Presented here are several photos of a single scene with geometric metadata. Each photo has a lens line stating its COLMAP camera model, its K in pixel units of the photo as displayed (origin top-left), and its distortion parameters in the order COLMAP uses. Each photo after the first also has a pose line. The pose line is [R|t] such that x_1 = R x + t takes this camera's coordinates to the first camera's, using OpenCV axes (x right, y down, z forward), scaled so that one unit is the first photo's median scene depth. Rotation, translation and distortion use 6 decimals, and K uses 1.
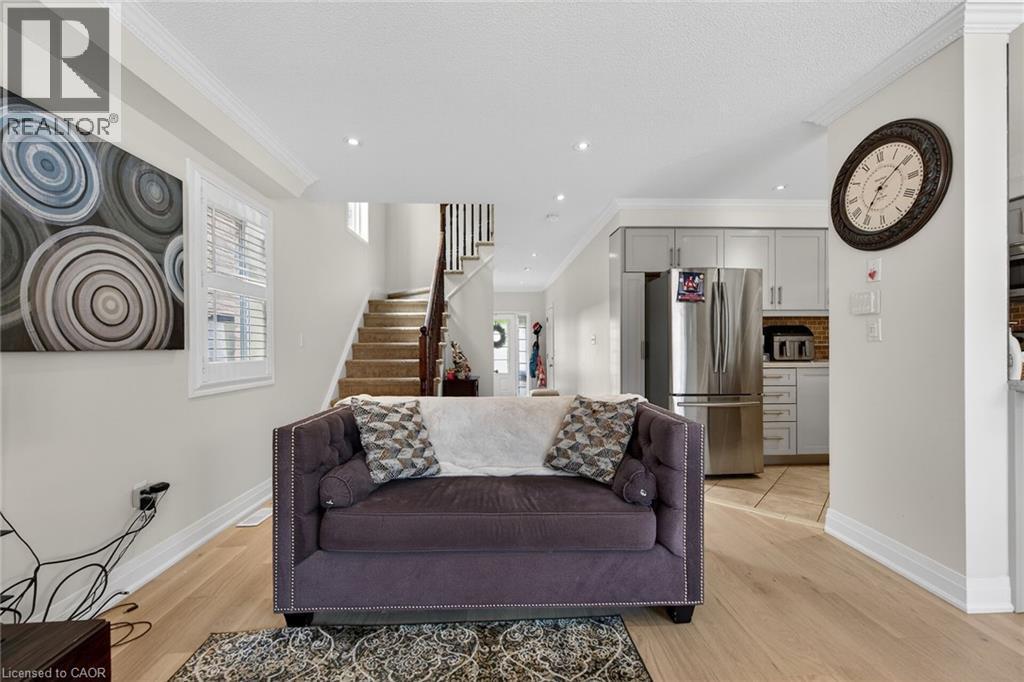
lens RADIAL K [[418.7, 0, 511.2], [0, 418.7, 347.7], [0, 0, 1]] dist [-0.000373, -0.002091]
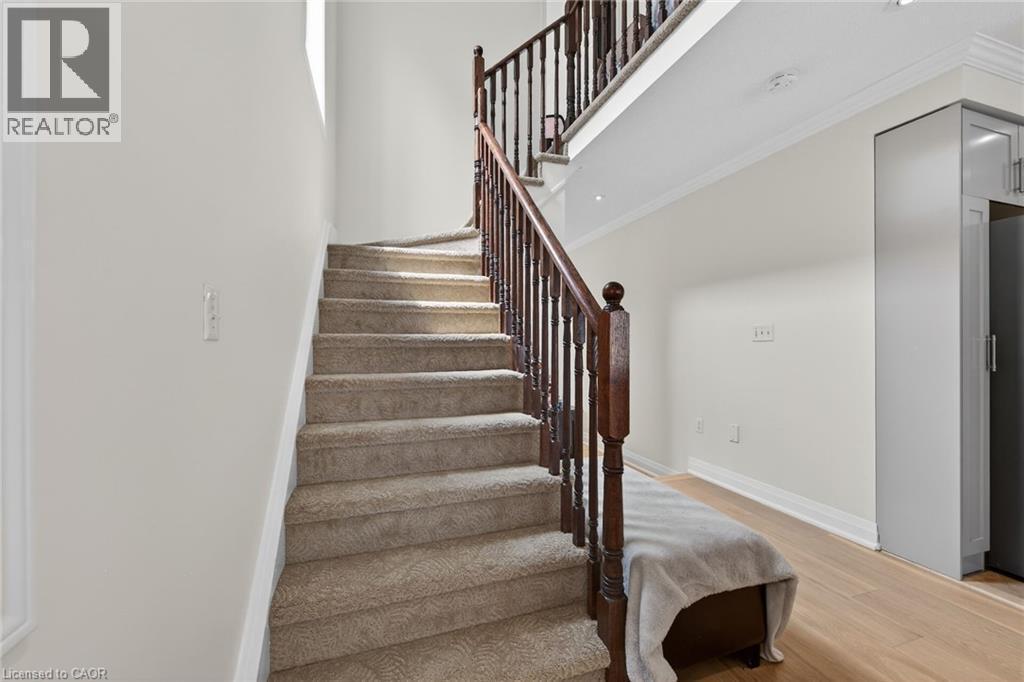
lens RADIAL K [[418.7, 0, 514.7], [0, 418.7, 342.2], [0, 0, 1]] dist [-0.000373, -0.002091]
pose [[0.959913, 0.010048, 0.280116, -0.655548], [-0.006821, 0.999899, -0.012492, 0.005094], [-0.280214, 0.010081, 0.959885, 1.204918]]
